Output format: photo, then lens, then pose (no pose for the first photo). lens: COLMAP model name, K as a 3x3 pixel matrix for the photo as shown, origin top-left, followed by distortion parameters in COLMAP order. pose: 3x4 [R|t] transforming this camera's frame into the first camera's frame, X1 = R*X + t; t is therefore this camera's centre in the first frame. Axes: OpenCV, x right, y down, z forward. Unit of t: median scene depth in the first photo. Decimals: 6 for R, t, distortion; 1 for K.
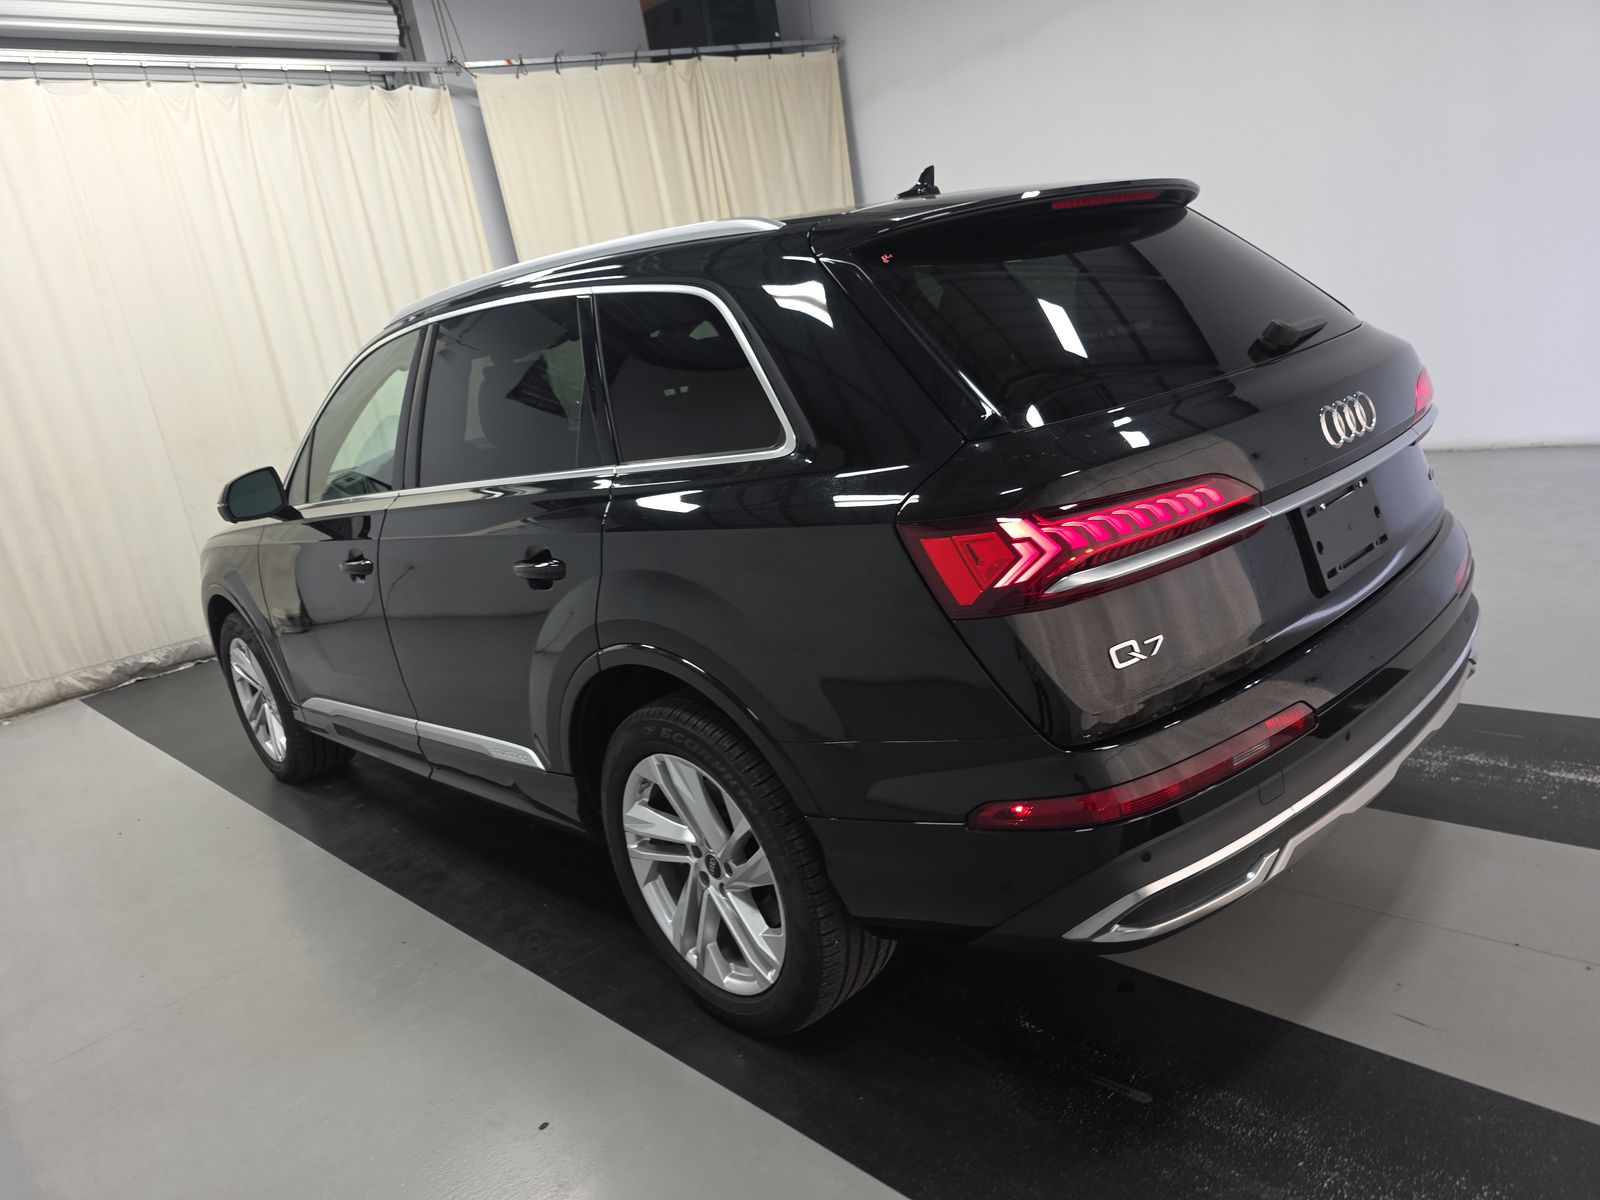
lens RADIAL K [[1069.6, 0, 805.8], [0, 1069.6, 593.5], [0, 0, 1]] dist [0.015202, -0.021851]
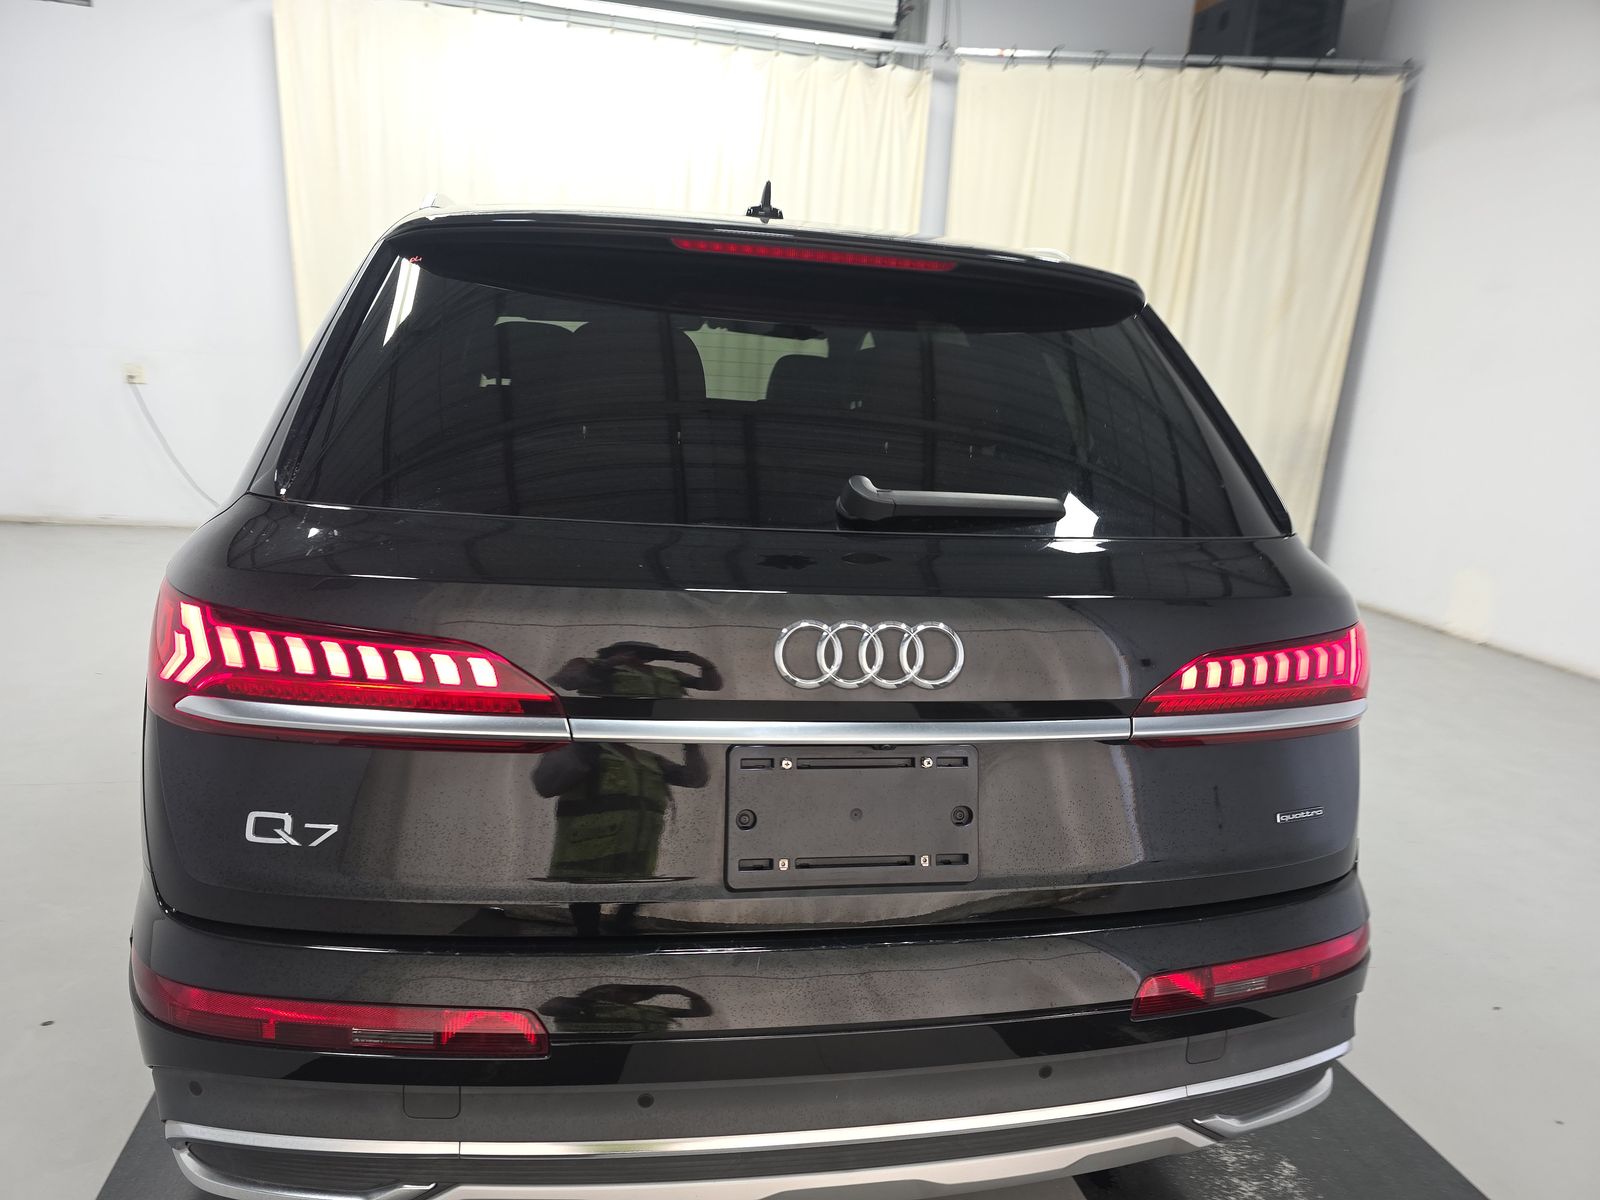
lens RADIAL K [[1069.6, 0, 802.2], [0, 1069.6, 609.5], [0, 0, 1]] dist [0.015202, -0.021851]
pose [[0.821365, 0.332622, -0.463382, 0.188901], [-0.327751, 0.940091, 0.093857, -0.058000], [0.466840, 0.074783, 0.881174, 0.107640]]
